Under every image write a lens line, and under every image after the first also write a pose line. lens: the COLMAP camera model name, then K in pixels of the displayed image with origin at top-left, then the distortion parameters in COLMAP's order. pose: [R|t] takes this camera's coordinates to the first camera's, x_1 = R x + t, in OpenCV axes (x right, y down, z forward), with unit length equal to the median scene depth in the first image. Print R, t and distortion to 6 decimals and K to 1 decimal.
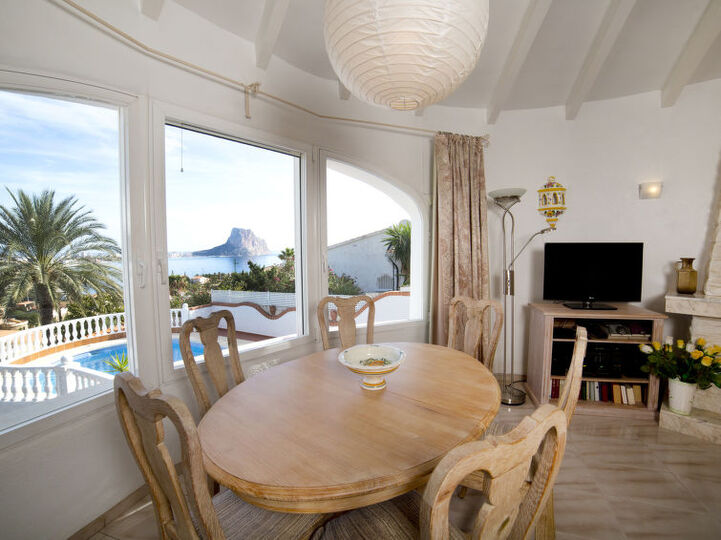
lens RADIAL K [[340.8, 0, 360.5], [0, 340.8, 270.0], [0, 0, 1]] dist [-0.148962, 0.059857]
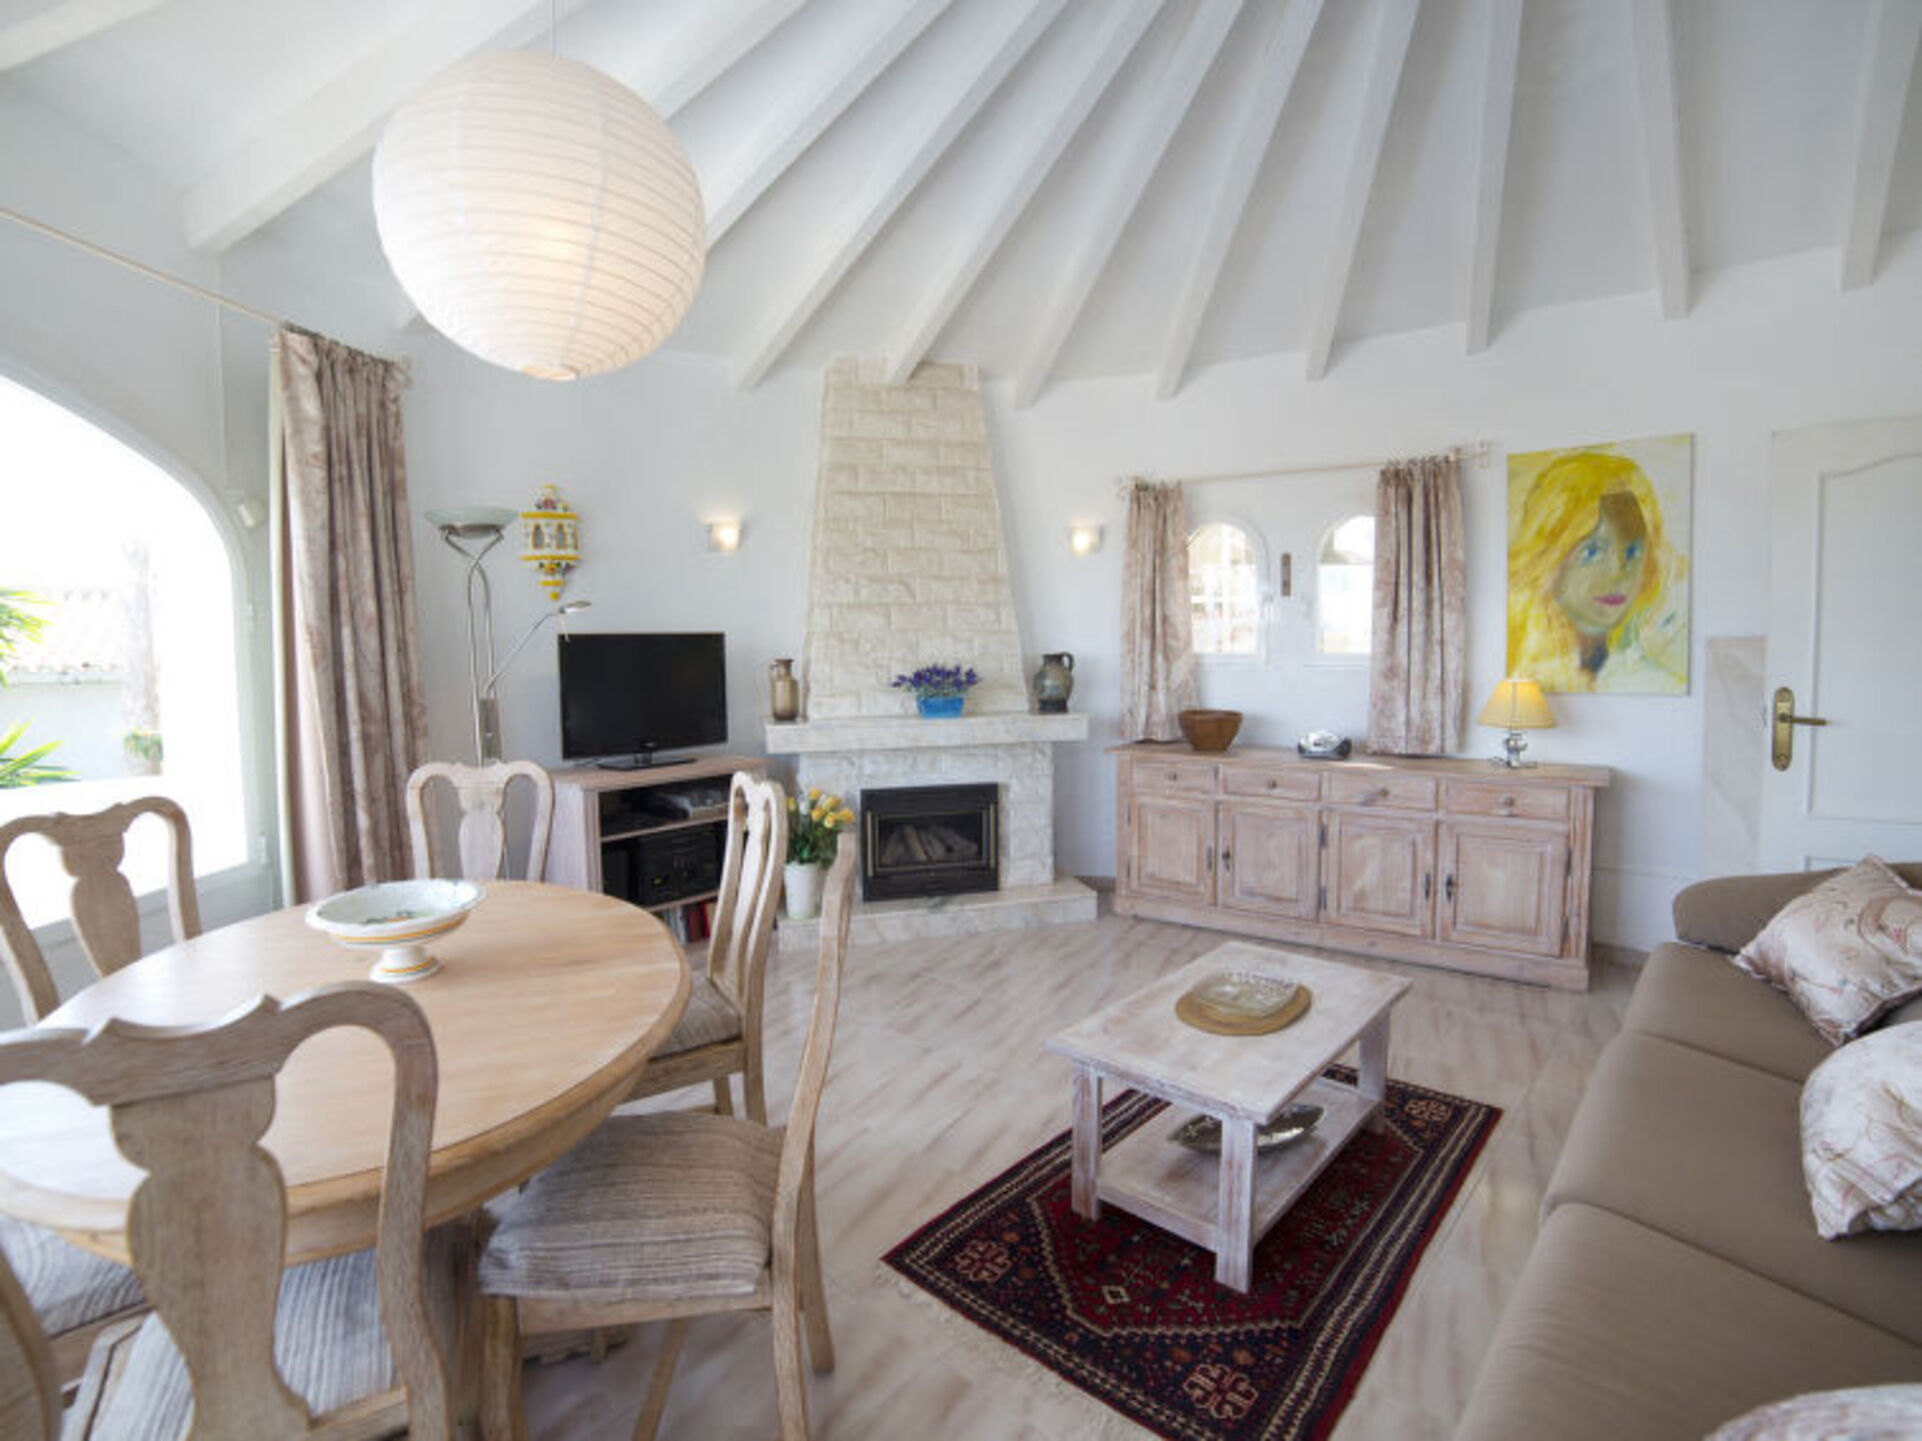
lens RADIAL K [[869.9, 0, 961.0], [0, 869.9, 720.5], [0, 0, 1]] dist [-0.077639, -0.000116]
pose [[0.438420, -0.079711, 0.895229, -0.244853], [0.066010, 0.996225, 0.056377, 0.006581], [-0.896343, 0.034377, 0.442026, -0.022770]]
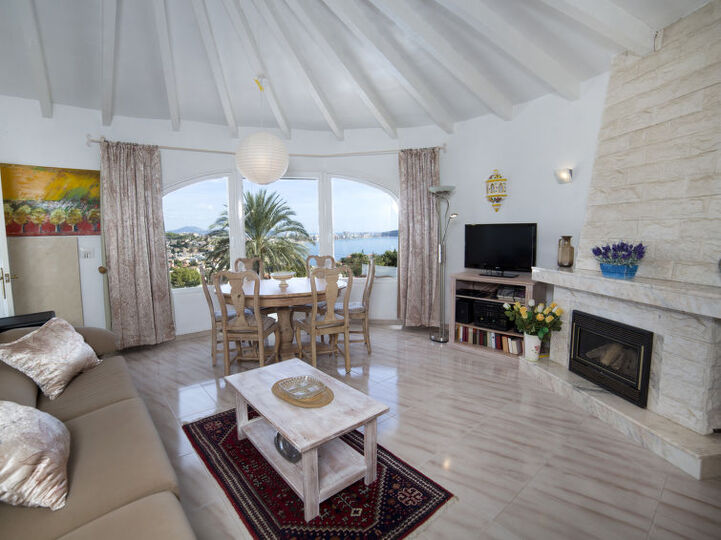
lens RADIAL K [[340.8, 0, 360.5], [0, 340.8, 270.0], [0, 0, 1]] dist [-0.148962, 0.059857]
pose [[0.854099, 0.052011, -0.517503, 0.896472], [-0.023694, 0.997845, 0.061182, 0.028499], [0.519570, -0.039994, 0.853491, -0.381912]]
